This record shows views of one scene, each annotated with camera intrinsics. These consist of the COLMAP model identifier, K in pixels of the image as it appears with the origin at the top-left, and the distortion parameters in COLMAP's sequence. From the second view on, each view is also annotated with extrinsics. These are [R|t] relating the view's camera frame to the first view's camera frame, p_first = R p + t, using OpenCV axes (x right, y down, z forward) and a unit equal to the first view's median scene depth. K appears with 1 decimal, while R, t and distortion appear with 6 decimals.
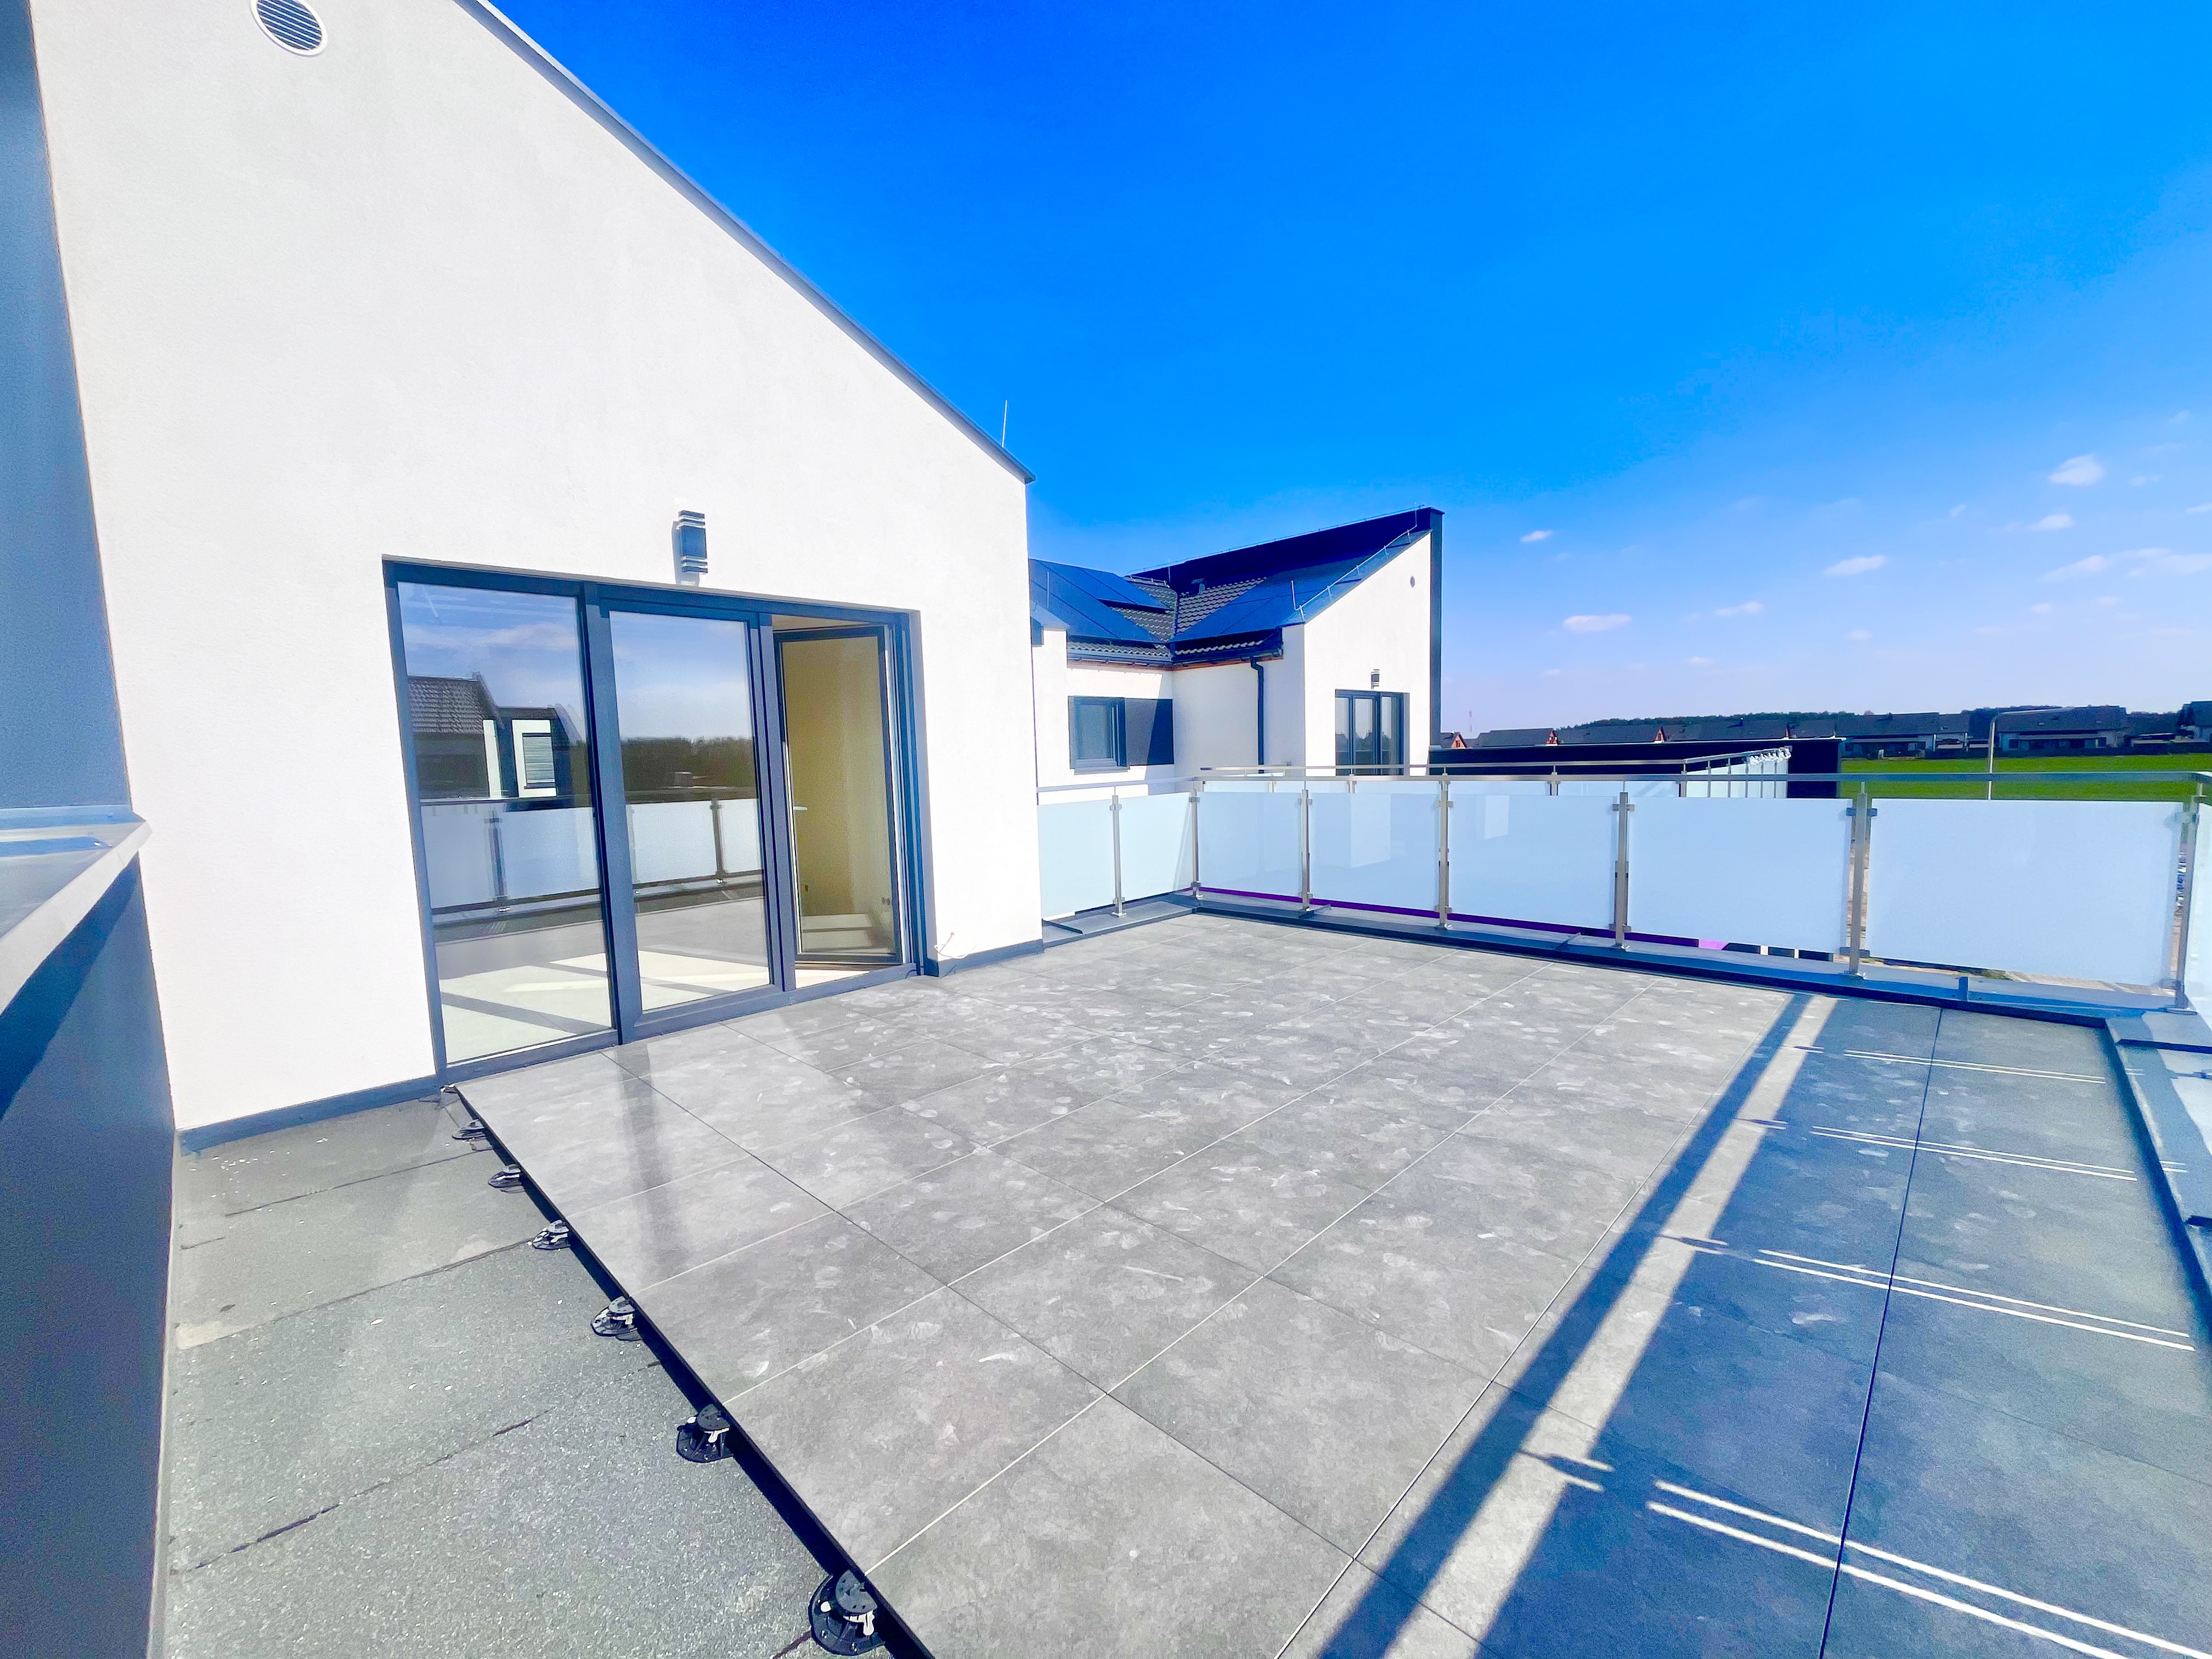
lens RADIAL K [[895.3, 0, 1104.4], [0, 895.3, 836.0], [0, 0, 1]] dist [-0.001589, -0.000652]
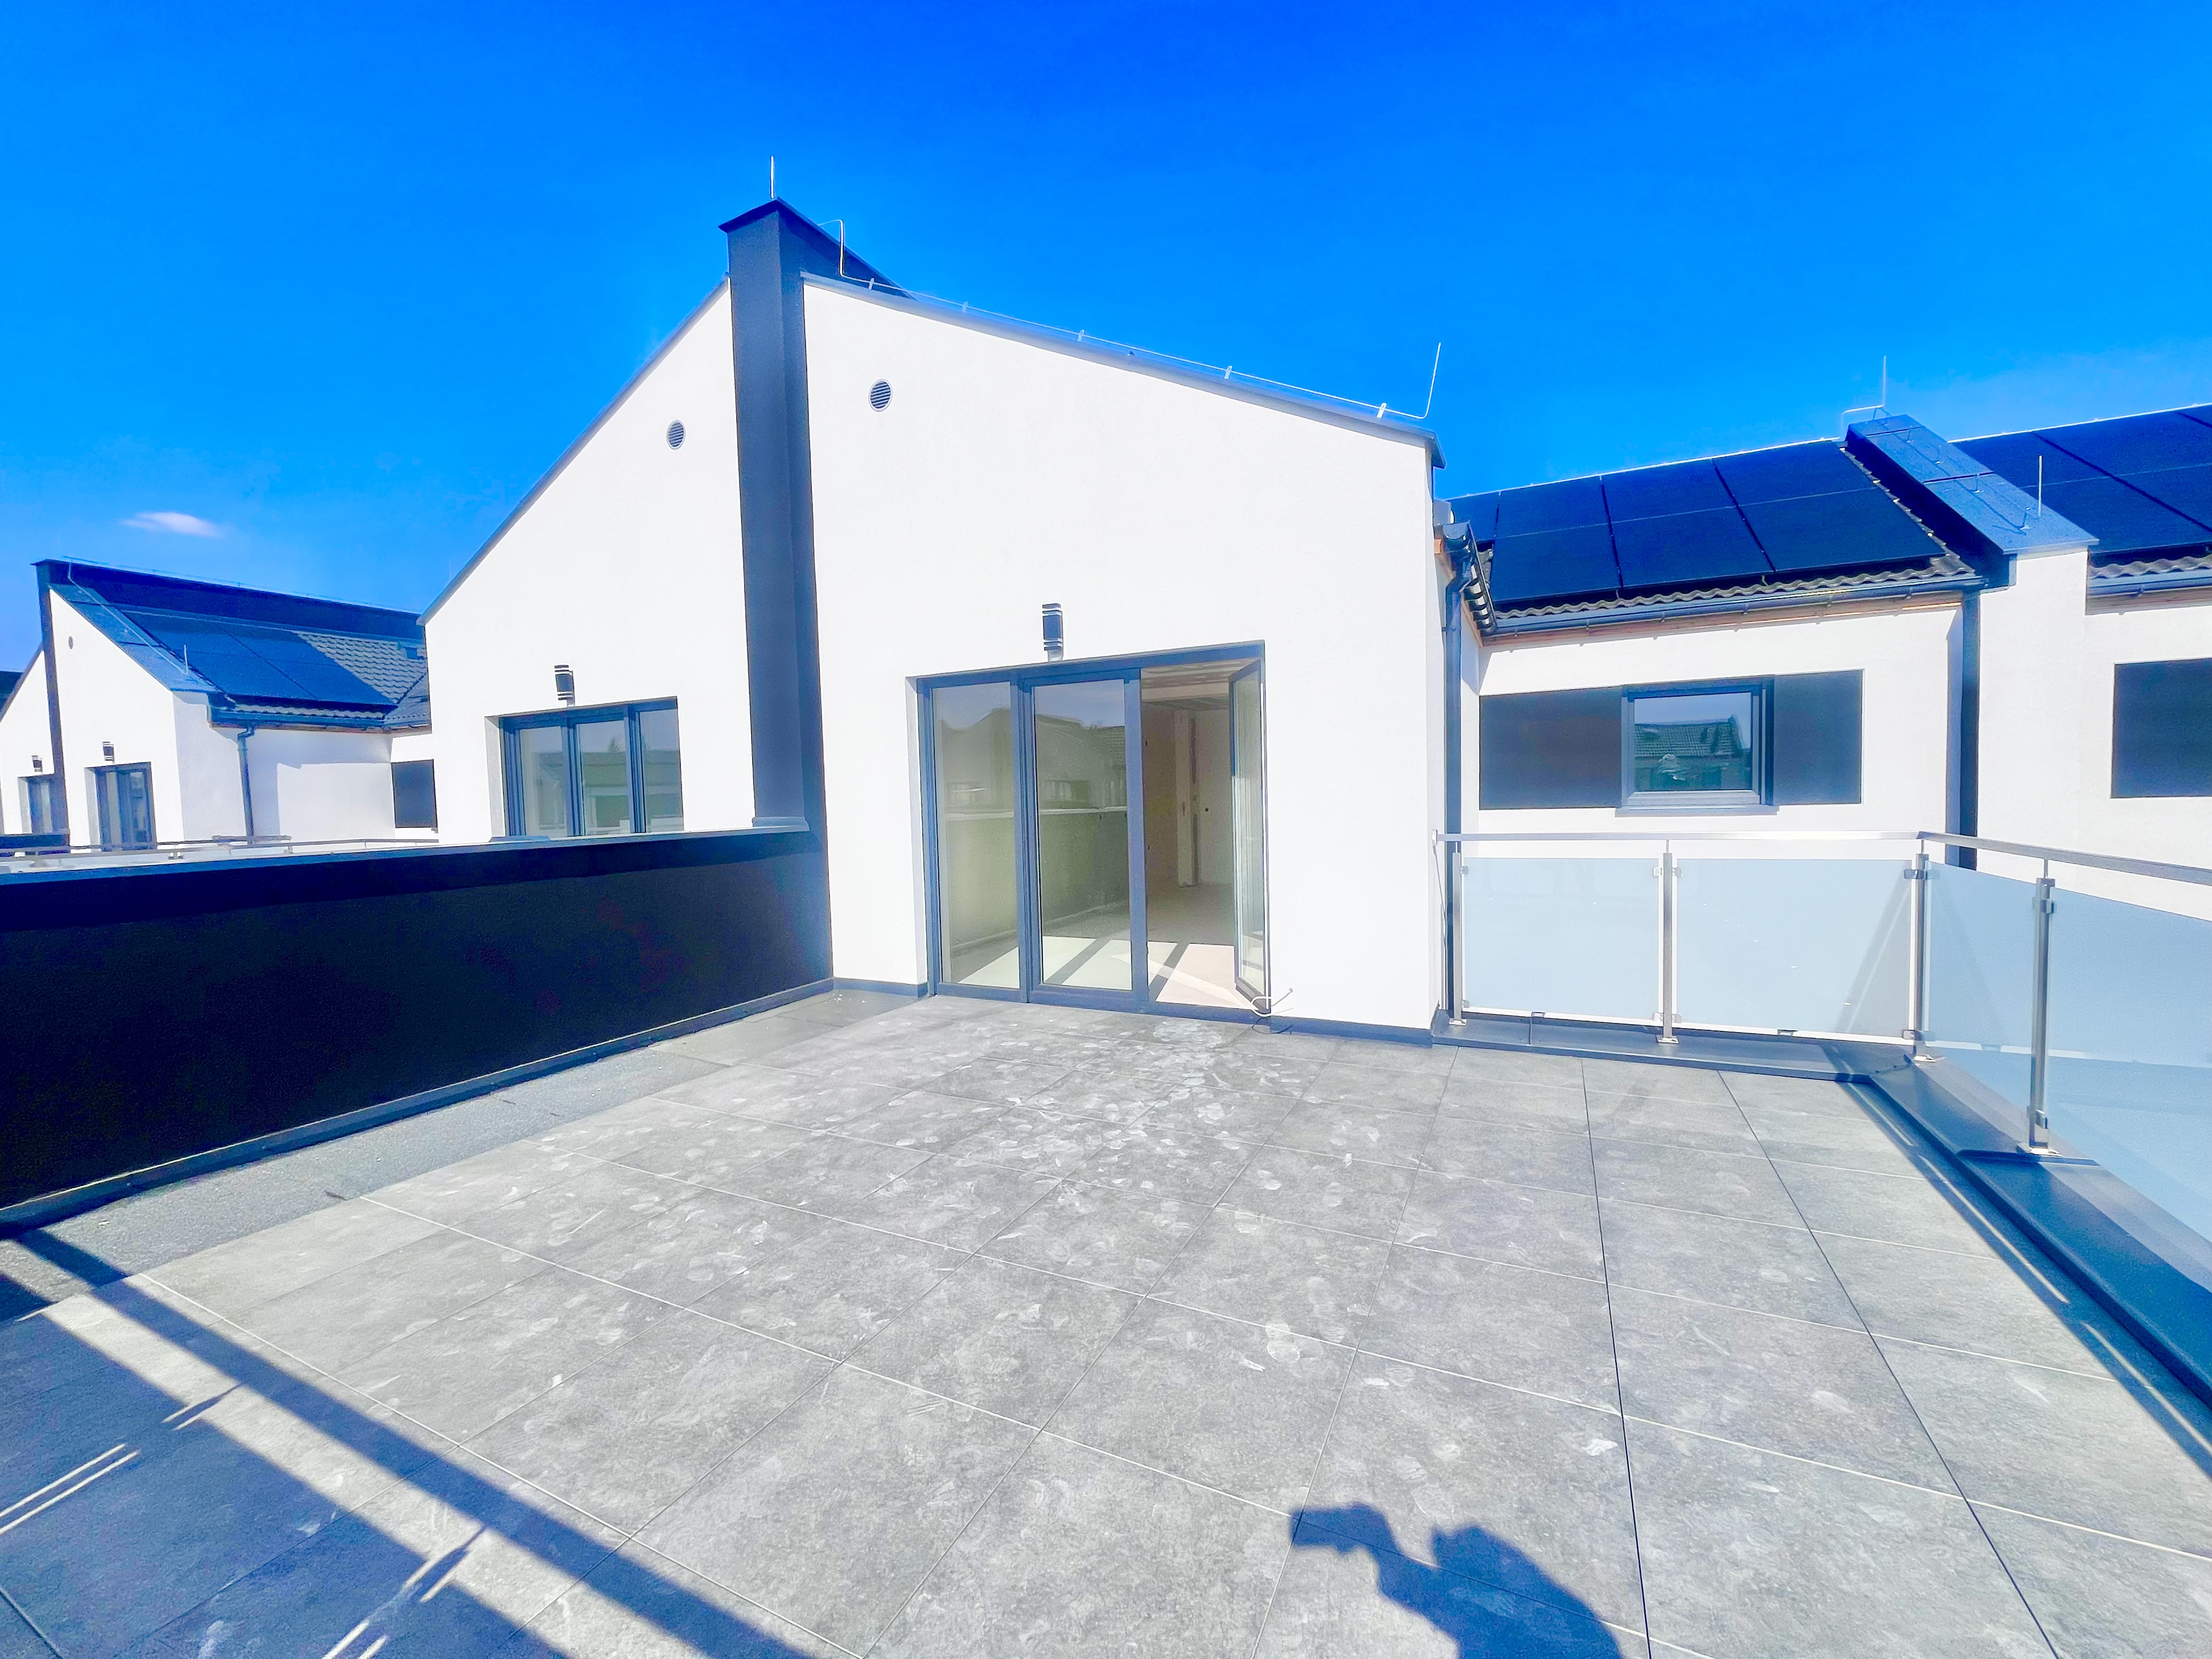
lens RADIAL K [[895.3, 0, 1105.2], [0, 895.3, 833.1], [0, 0, 1]] dist [-0.001589, -0.000652]
pose [[0.312180, 0.067058, -0.947653, 0.993342], [-0.067911, 0.996529, 0.048145, -0.127585], [0.947593, 0.049326, 0.315650, 0.850931]]
